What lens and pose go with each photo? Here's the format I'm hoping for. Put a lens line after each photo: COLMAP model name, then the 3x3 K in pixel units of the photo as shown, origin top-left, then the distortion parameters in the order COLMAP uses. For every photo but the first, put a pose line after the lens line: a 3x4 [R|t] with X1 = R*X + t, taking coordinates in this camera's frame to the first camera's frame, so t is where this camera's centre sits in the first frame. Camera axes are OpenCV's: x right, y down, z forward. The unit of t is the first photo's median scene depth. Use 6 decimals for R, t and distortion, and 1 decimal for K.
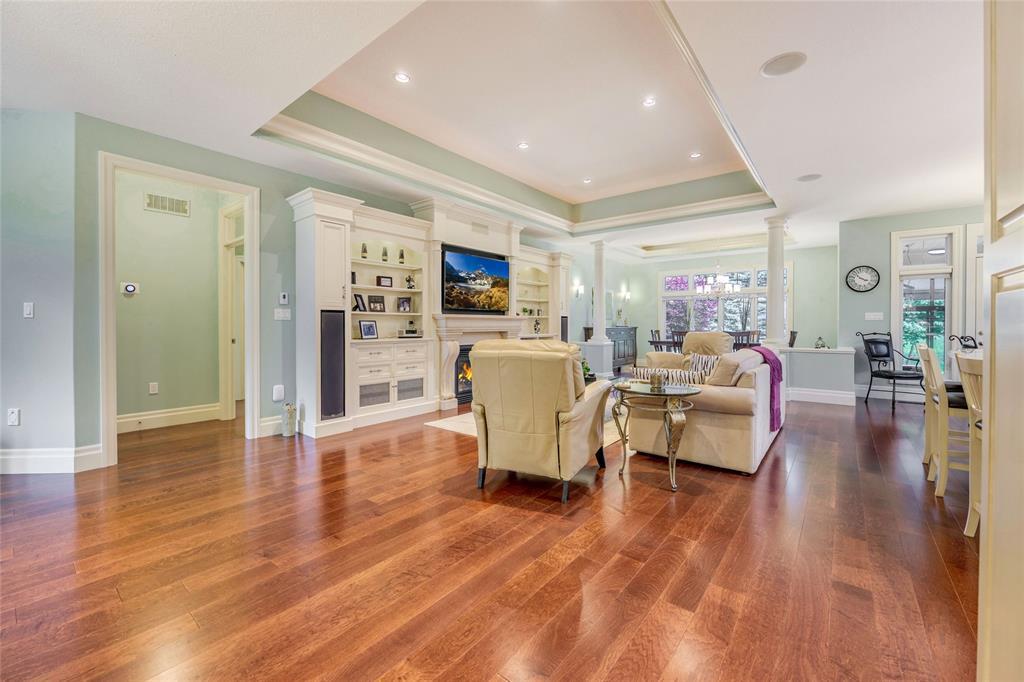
lens RADIAL K [[412.4, 0, 516.1], [0, 412.4, 325.6], [0, 0, 1]] dist [-0.010962, 0.000019]
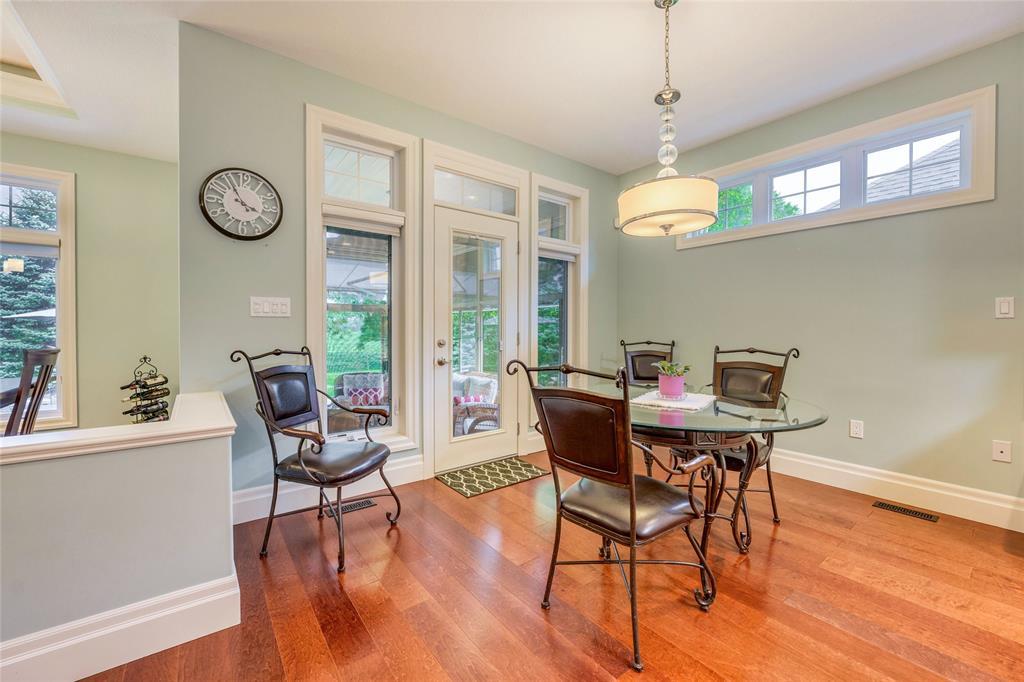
lens RADIAL K [[417.6, 0, 511.8], [0, 417.6, 336.6], [0, 0, 1]] dist [-0.000867, -0.000100]
pose [[0.252422, -0.016961, 0.967469, 0.605194], [0.003429, 0.999856, 0.016635, 0.000036], [-0.967611, -0.000882, 0.252444, 0.748670]]
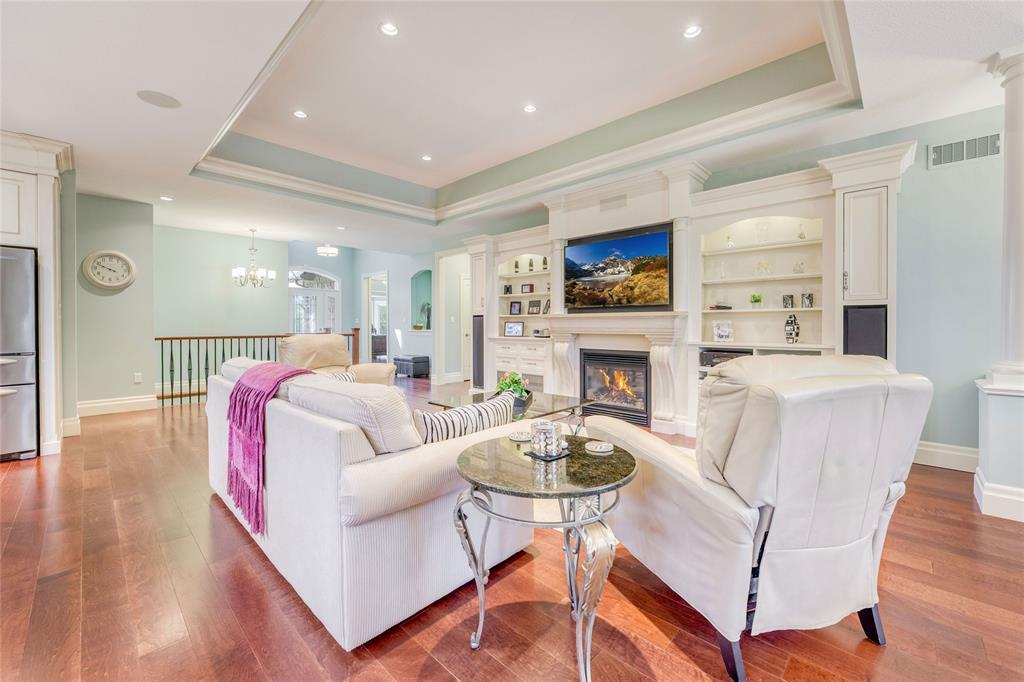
lens RADIAL K [[420.3, 0, 518.9], [0, 420.3, 324.7], [0, 0, 1]] dist [-0.012198, -0.000253]
pose [[-0.093323, -0.002724, -0.995632, 0.766920], [-0.004638, 0.999987, -0.002302, -0.000283], [0.995625, 0.004403, -0.093335, 0.944468]]
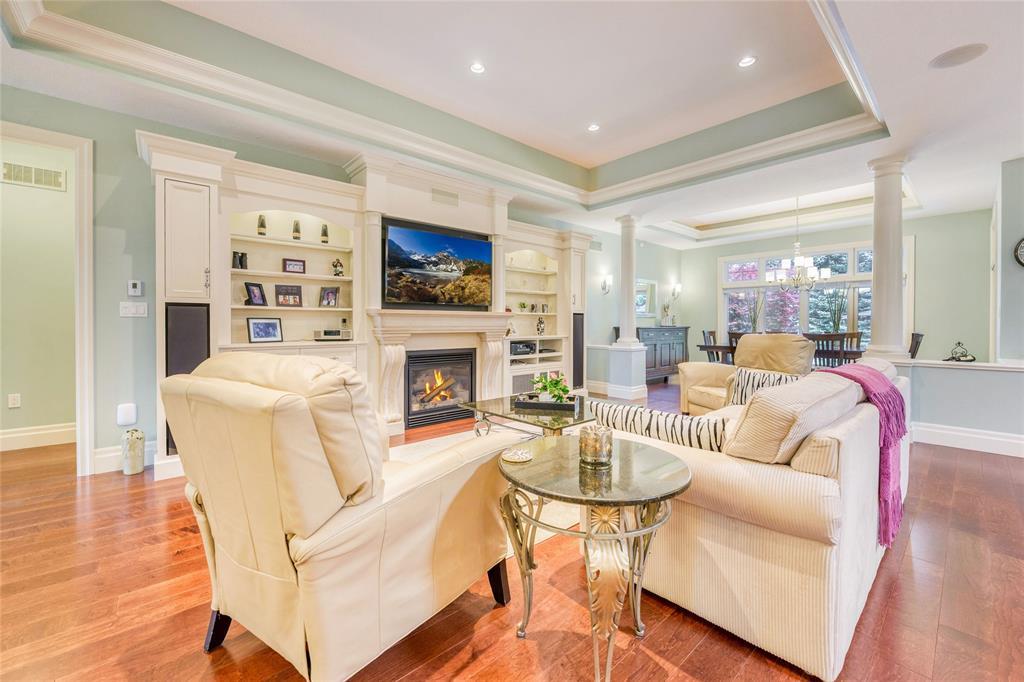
lens RADIAL K [[407.7, 0, 513.8], [0, 407.7, 326.2], [0, 0, 1]] dist [-0.011637, -0.000009]
pose [[0.984072, 0.001854, -0.177759, 0.181072], [-0.001314, 0.999994, 0.003155, -0.000016], [0.177764, -0.002871, 0.984069, 0.295067]]
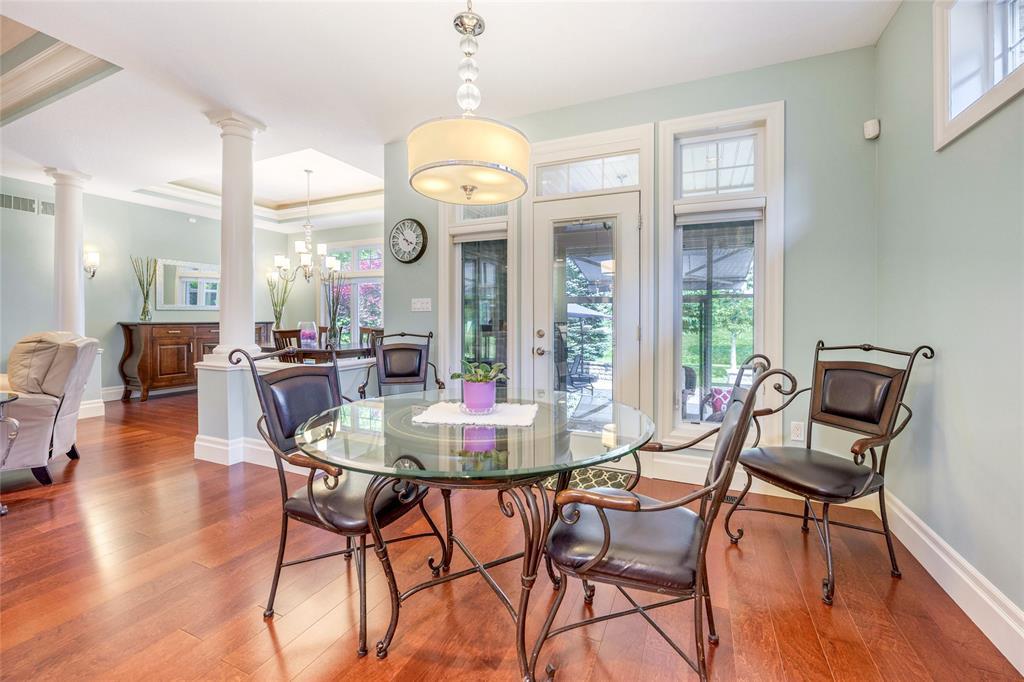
lens RADIAL K [[412.4, 0, 516.1], [0, 412.4, 325.6], [0, 0, 1]] dist [-0.010962, 0.000019]
pose [[0.969471, 0.001283, 0.245201, 0.951213], [-0.002905, 0.999976, 0.006256, 0.003536], [-0.245187, -0.006777, 0.969452, 0.436677]]
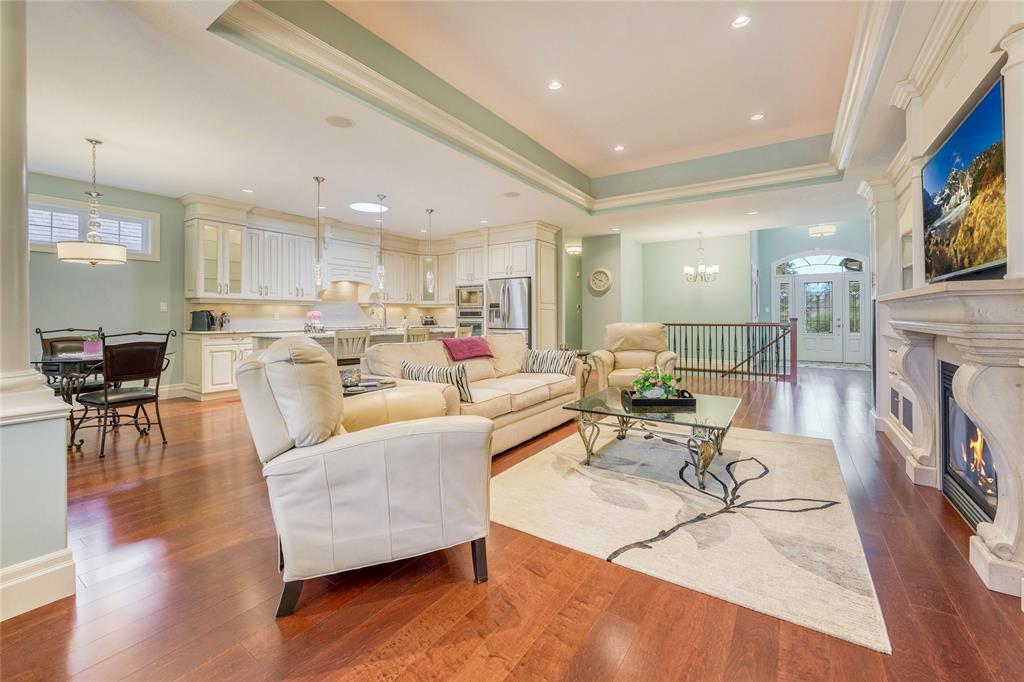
lens RADIAL K [[415.6, 0, 514.9], [0, 415.6, 314.3], [0, 0, 1]] dist [0.000089, 0.000052]
pose [[-0.997538, 0.003258, -0.070050, 0.353459], [0.003032, 0.999990, 0.003331, -0.004834], [0.070061, 0.003110, -0.997538, 1.417581]]
